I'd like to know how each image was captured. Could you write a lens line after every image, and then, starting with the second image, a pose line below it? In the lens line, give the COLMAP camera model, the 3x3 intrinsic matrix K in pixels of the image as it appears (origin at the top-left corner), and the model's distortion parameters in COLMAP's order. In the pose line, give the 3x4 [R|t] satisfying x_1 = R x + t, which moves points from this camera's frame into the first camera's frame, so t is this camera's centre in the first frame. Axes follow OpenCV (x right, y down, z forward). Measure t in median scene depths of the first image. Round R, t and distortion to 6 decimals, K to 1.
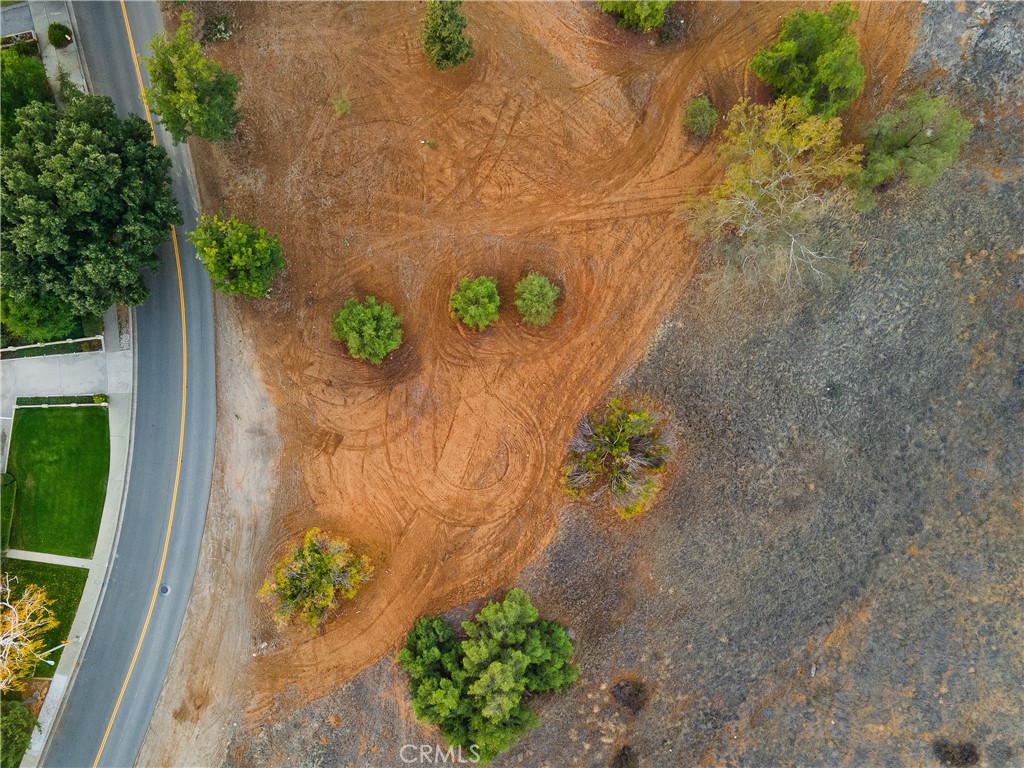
lens RADIAL K [[743.4, 0, 509.7], [0, 743.4, 390.5], [0, 0, 1]] dist [0.029609, 0.012664]
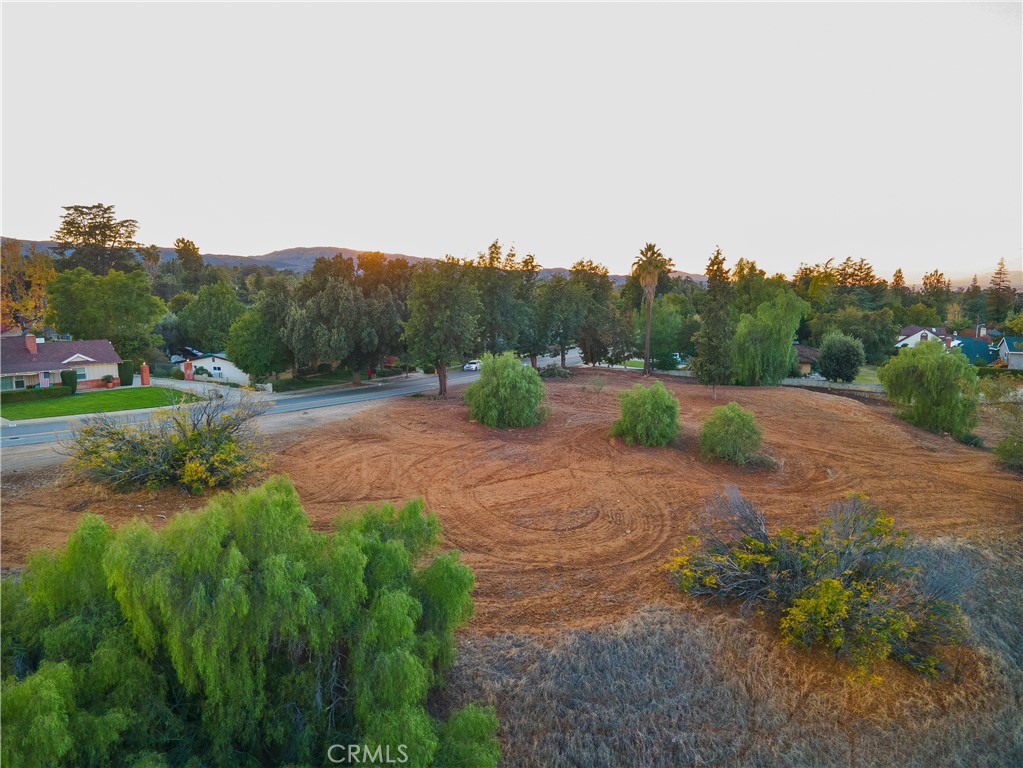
lens RADIAL K [[745.6, 0, 511.5], [0, 745.6, 384.0], [0, 0, 1]] dist [0.019459, 0.039145]
pose [[0.848283, 0.084896, -0.522694, 0.219331], [-0.529255, 0.103396, -0.842139, 0.560688], [-0.017450, 0.991011, 0.132641, 0.843750]]
